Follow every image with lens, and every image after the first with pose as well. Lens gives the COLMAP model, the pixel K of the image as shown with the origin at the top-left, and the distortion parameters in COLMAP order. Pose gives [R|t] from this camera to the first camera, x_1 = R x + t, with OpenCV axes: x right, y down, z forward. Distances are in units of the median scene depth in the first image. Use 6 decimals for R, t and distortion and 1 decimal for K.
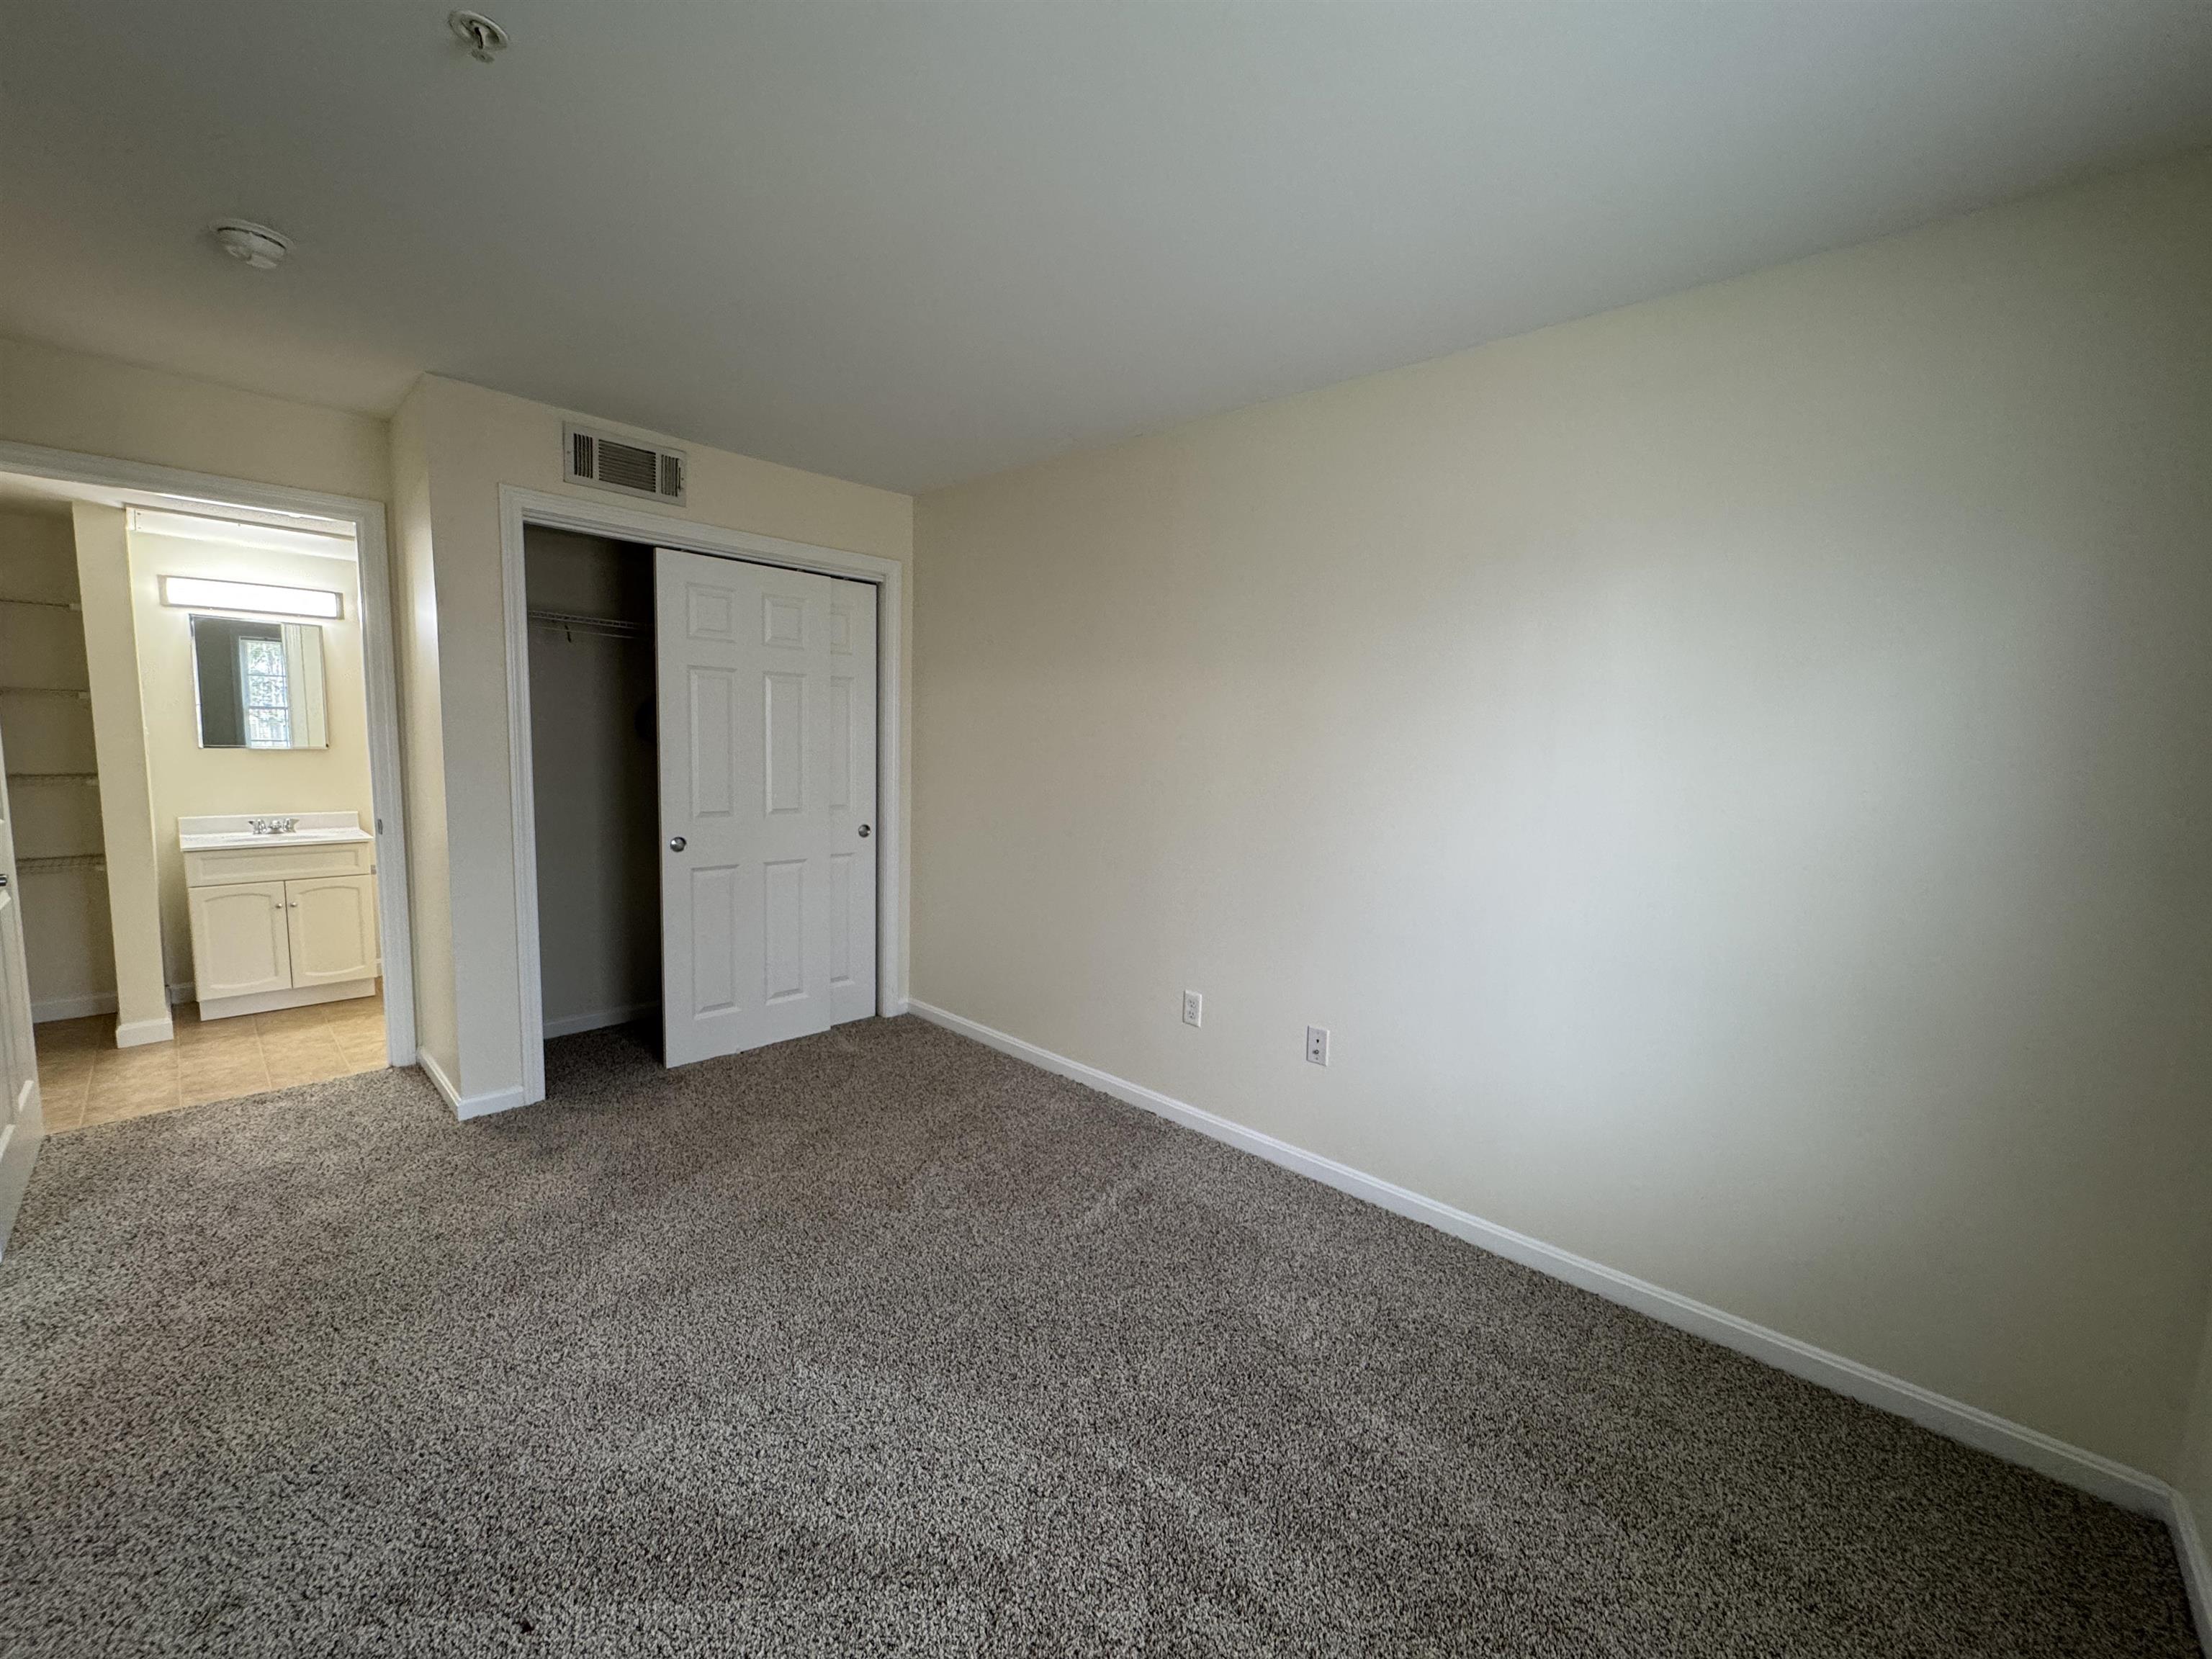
lens RADIAL K [[885.8, 0, 1100.4], [0, 885.8, 837.6], [0, 0, 1]] dist [-0.001989, -0.000275]
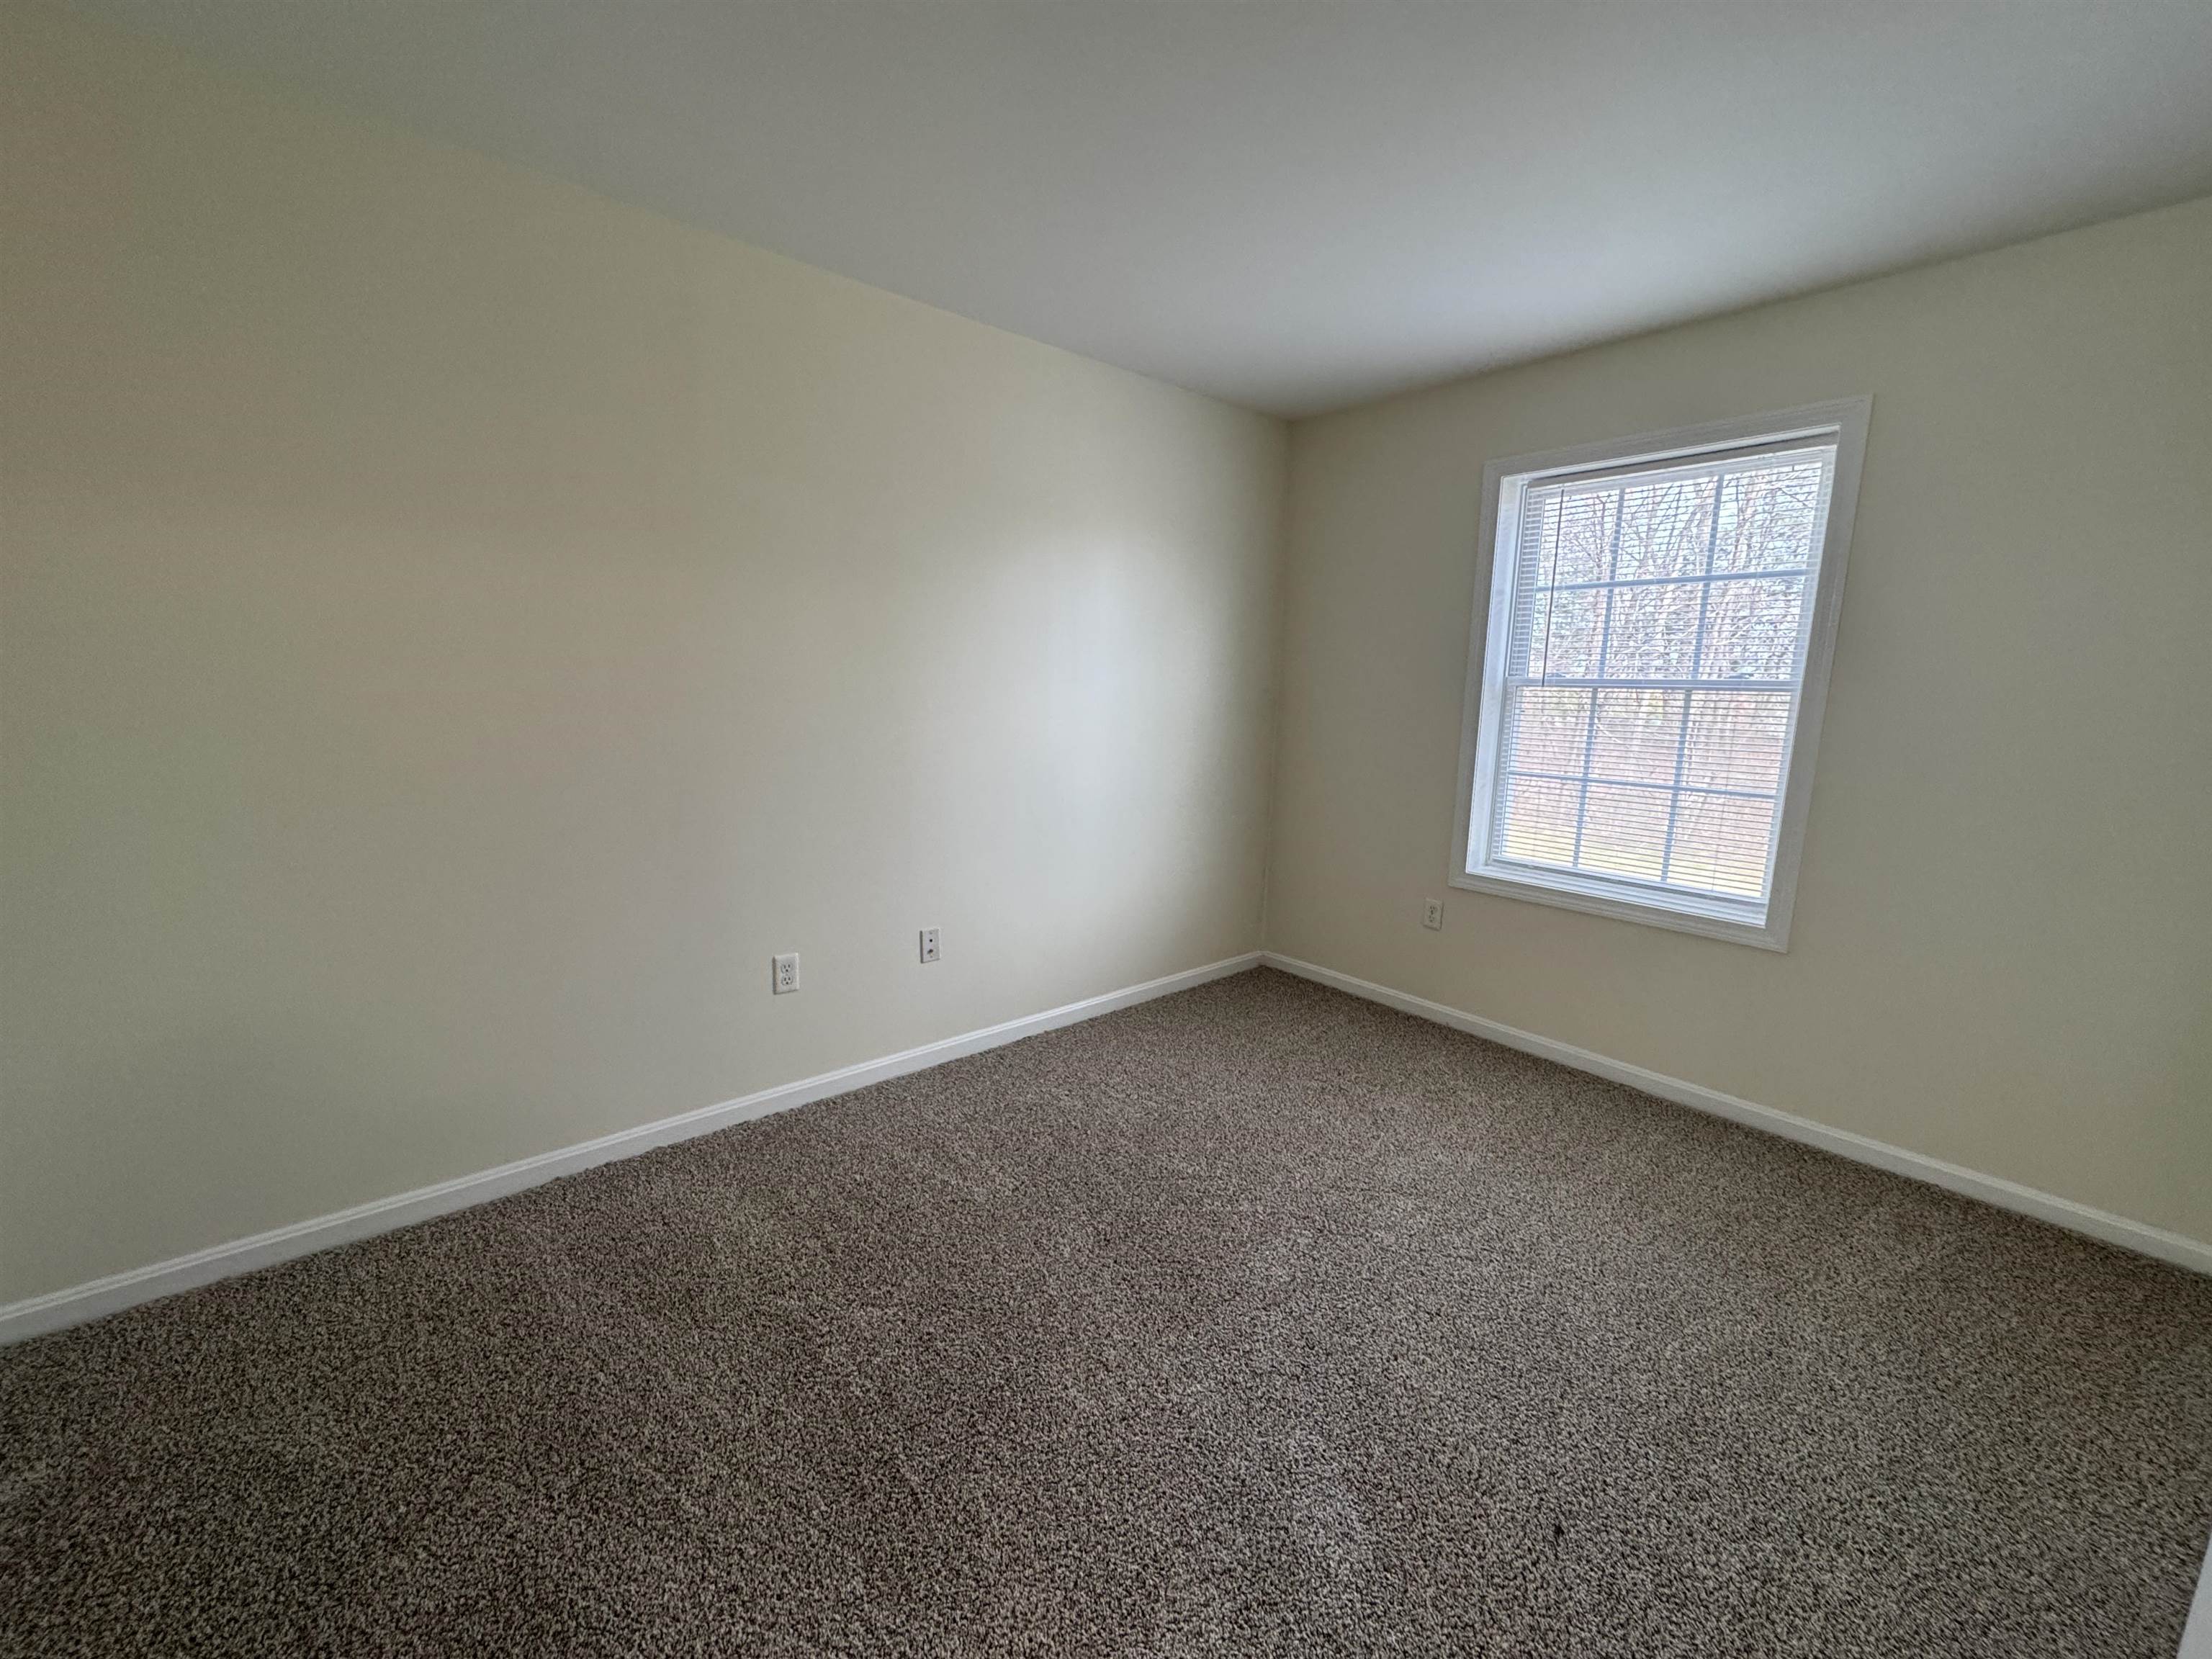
lens RADIAL K [[885.8, 0, 1042.8], [0, 885.8, 822.0], [0, 0, 1]] dist [-0.001989, -0.000275]
pose [[0.117833, -0.192807, 0.974136, -0.742887], [0.084932, 0.979332, 0.183562, -0.092793], [-0.989395, 0.061106, 0.131773, 0.713719]]
